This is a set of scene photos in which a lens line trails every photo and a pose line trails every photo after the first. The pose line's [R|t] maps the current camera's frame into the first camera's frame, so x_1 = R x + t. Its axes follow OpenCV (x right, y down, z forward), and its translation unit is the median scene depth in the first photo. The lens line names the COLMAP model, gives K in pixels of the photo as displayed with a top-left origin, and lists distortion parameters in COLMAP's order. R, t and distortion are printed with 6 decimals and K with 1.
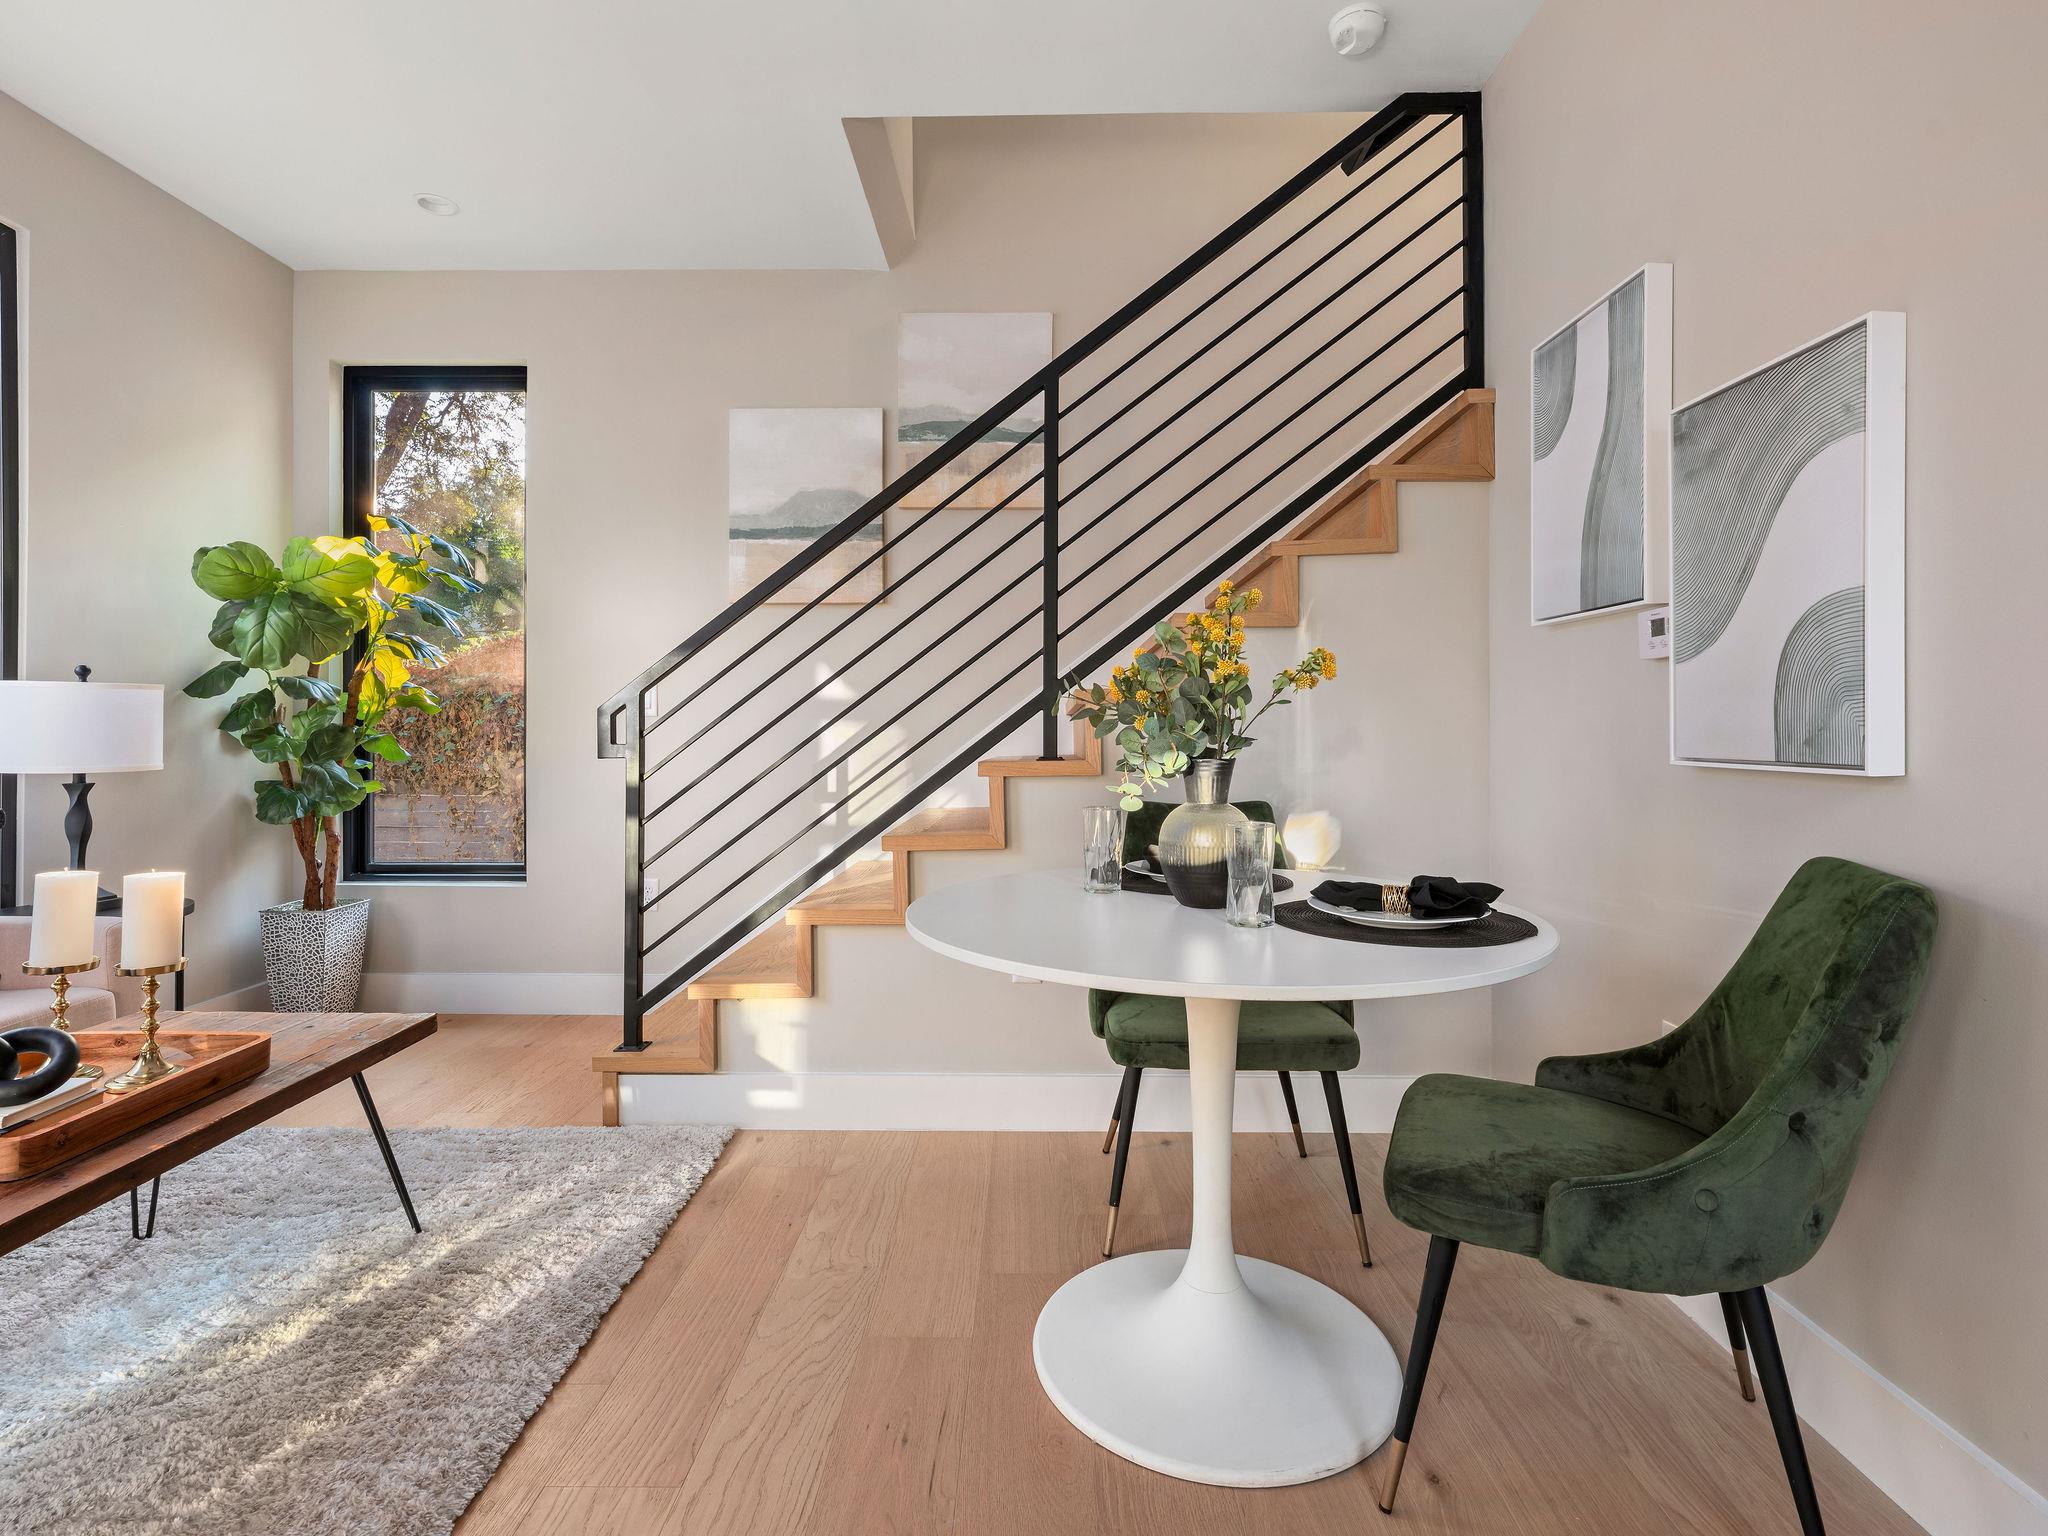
lens RADIAL K [[997.7, 0, 1029.3], [0, 997.7, 726.4], [0, 0, 1]] dist [0.000818, 0.000791]
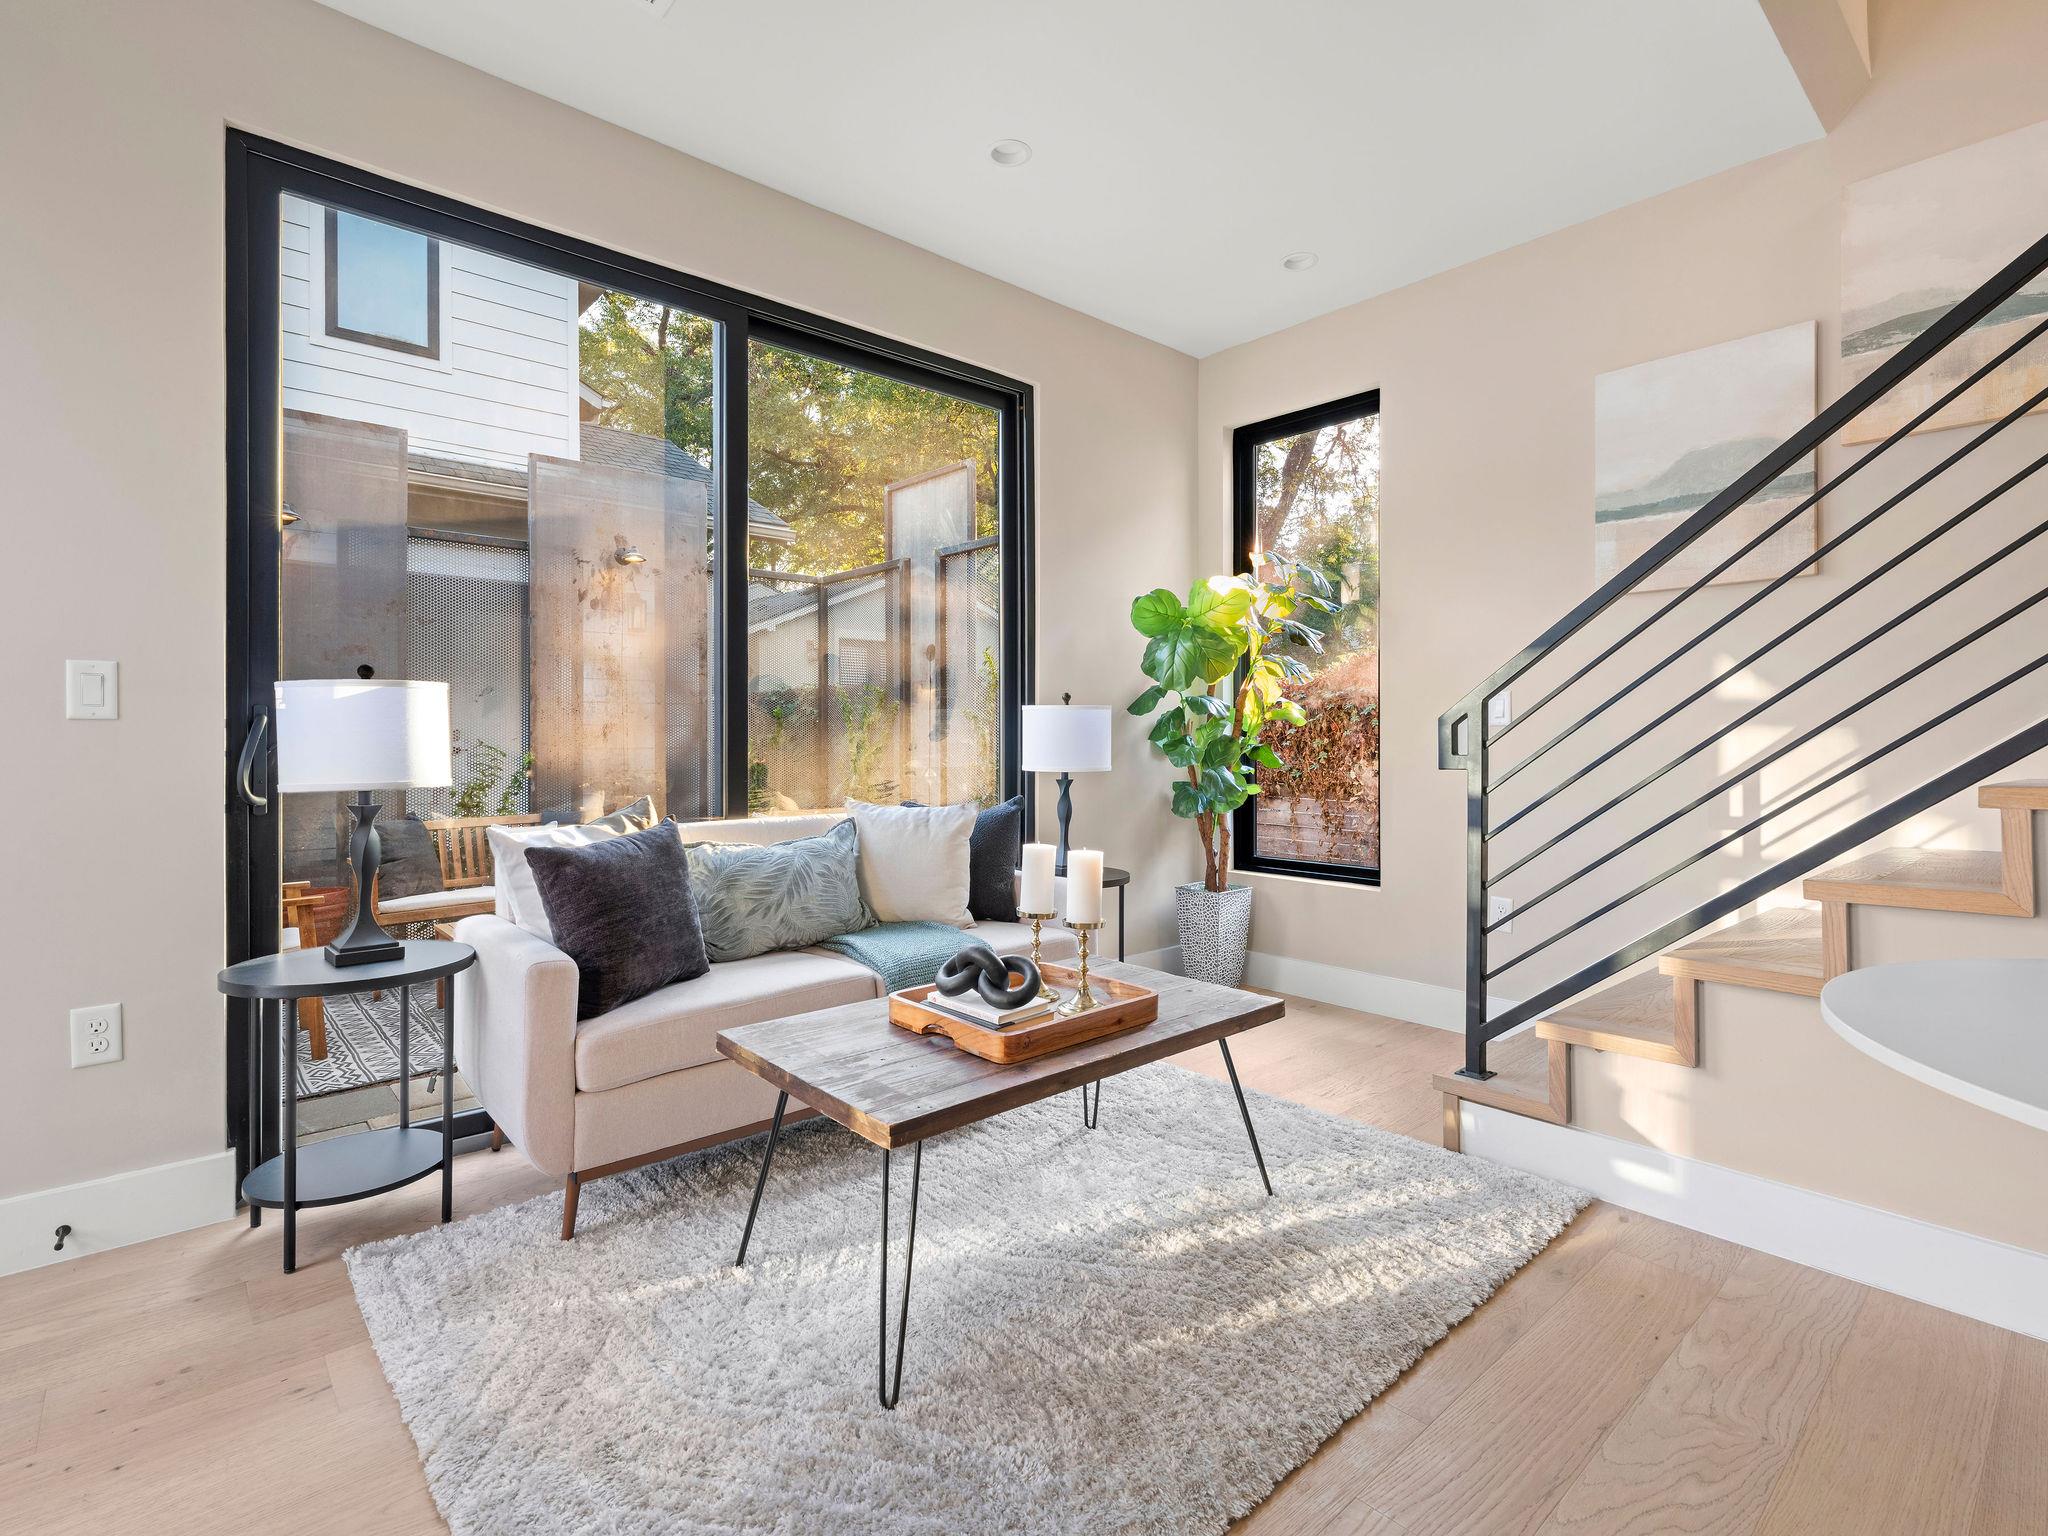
lens RADIAL K [[994.2, 0, 1020.4], [0, 994.2, 740.8], [0, 0, 1]] dist [0.000574, 0.000471]
pose [[0.670220, -0.000174, -0.742163, 0.015213], [0.003278, 0.999991, 0.002727, 0.000318], [0.742156, -0.004261, 0.670214, 0.046804]]
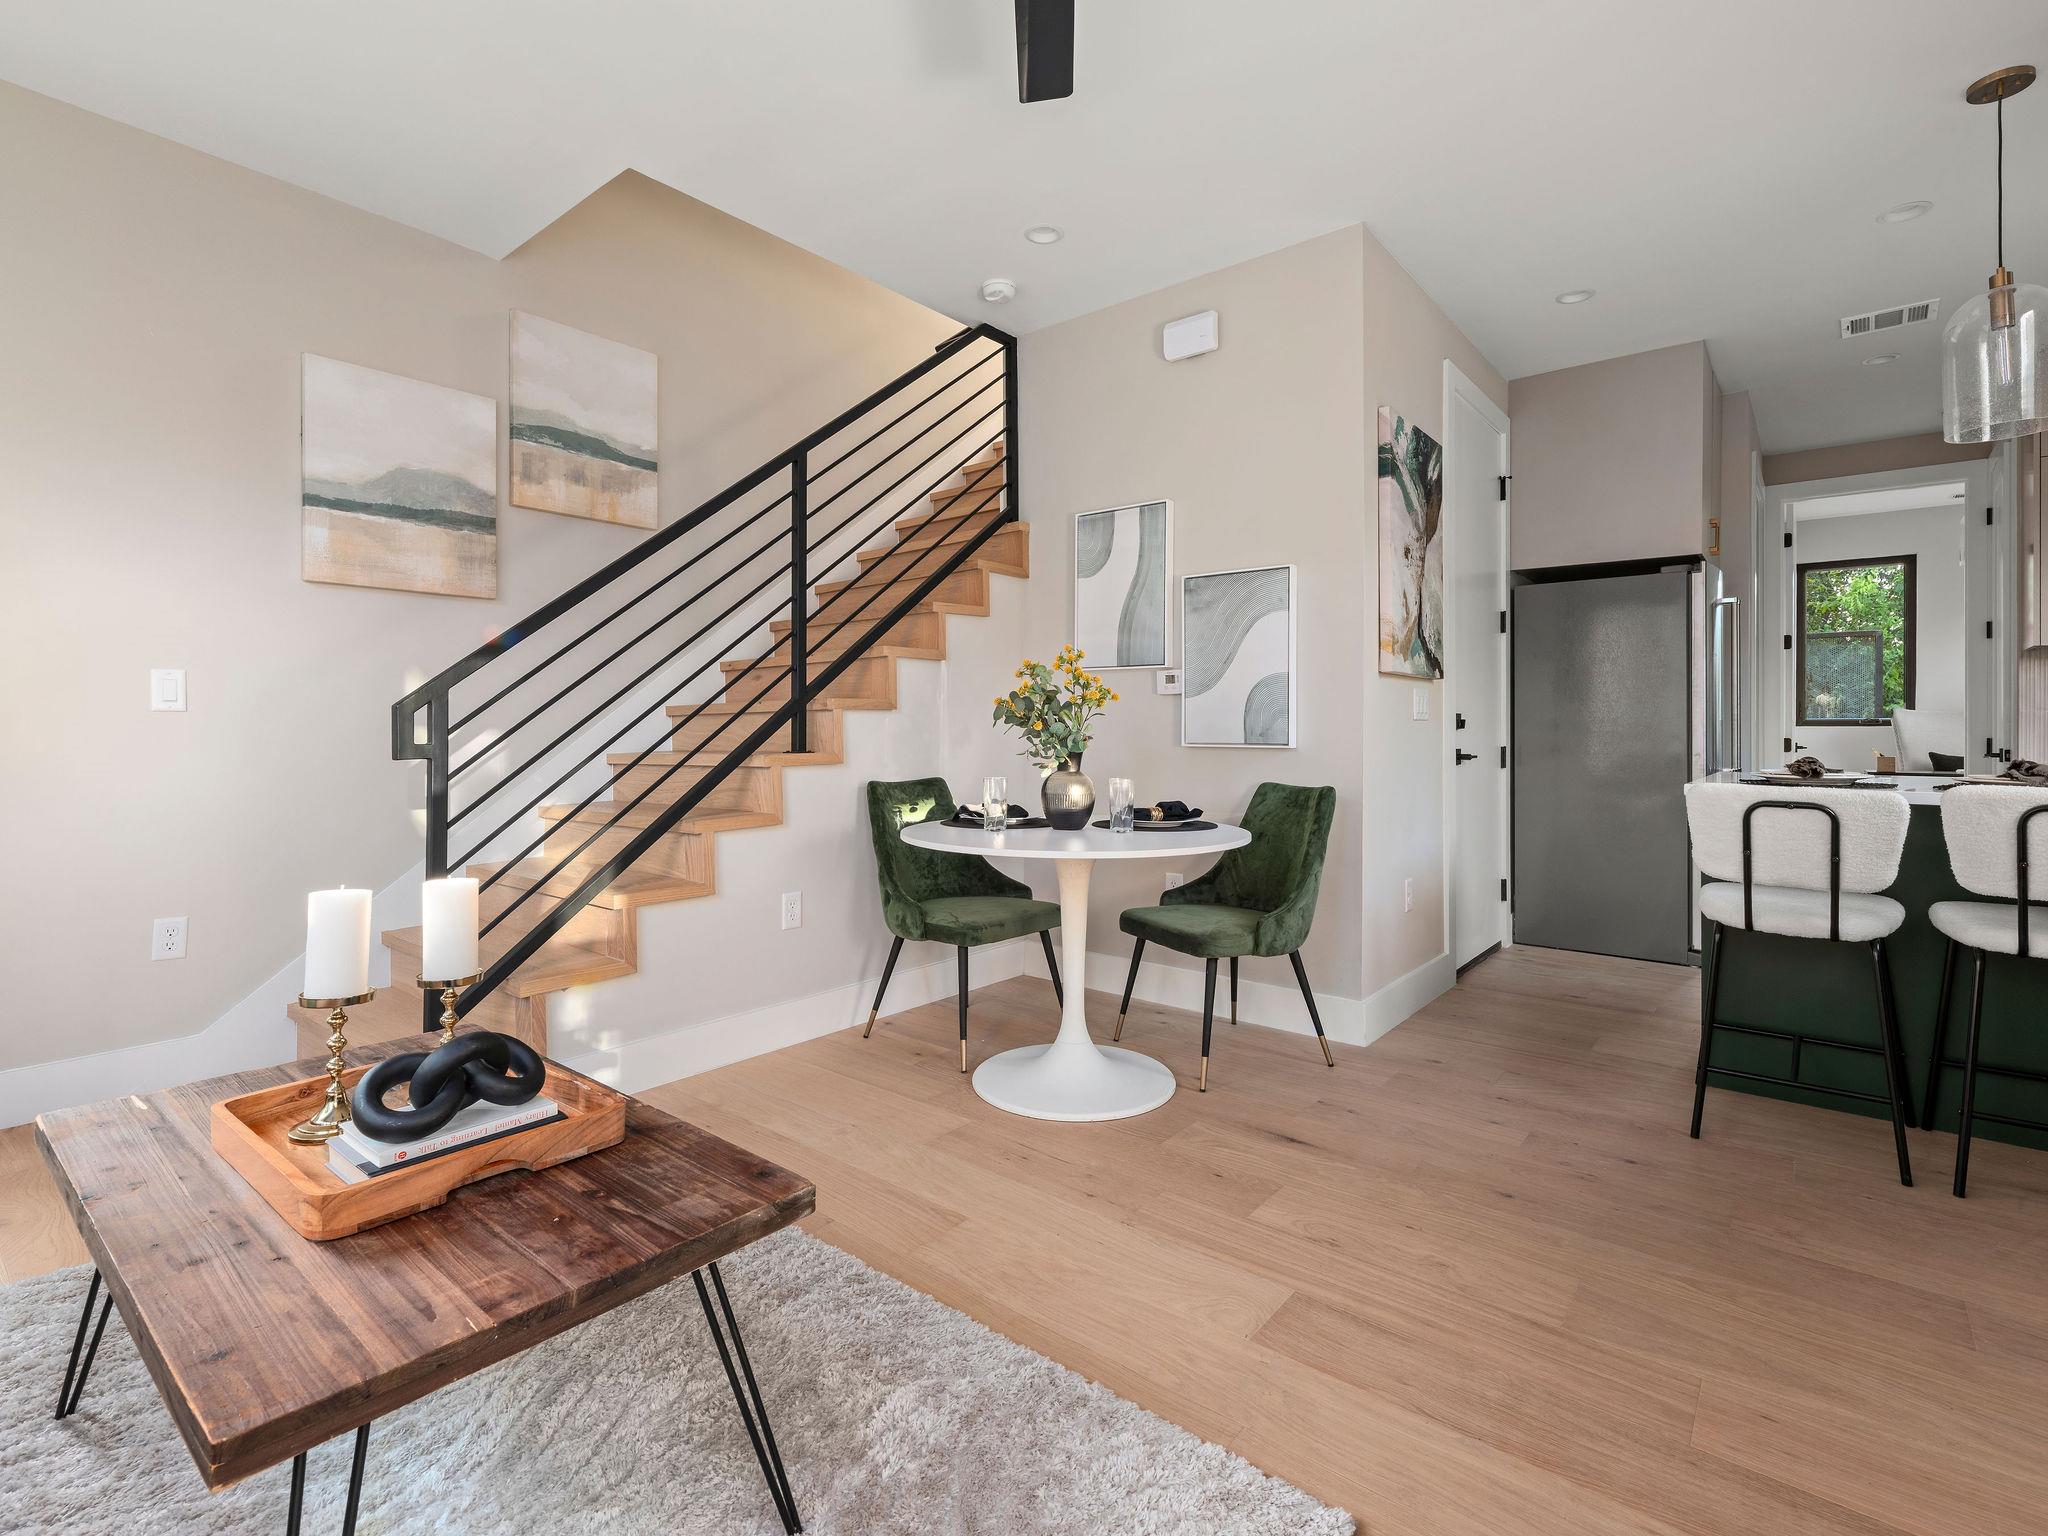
lens RADIAL K [[971.1, 0, 1032.2], [0, 971.1, 725.2], [0, 0, 1]] dist [-0.000152, -0.000041]
pose [[0.619969, 0.003668, 0.784618, -0.790363], [-0.004223, 0.999990, -0.001338, -0.001100], [-0.784615, -0.002484, 0.619978, -0.005353]]
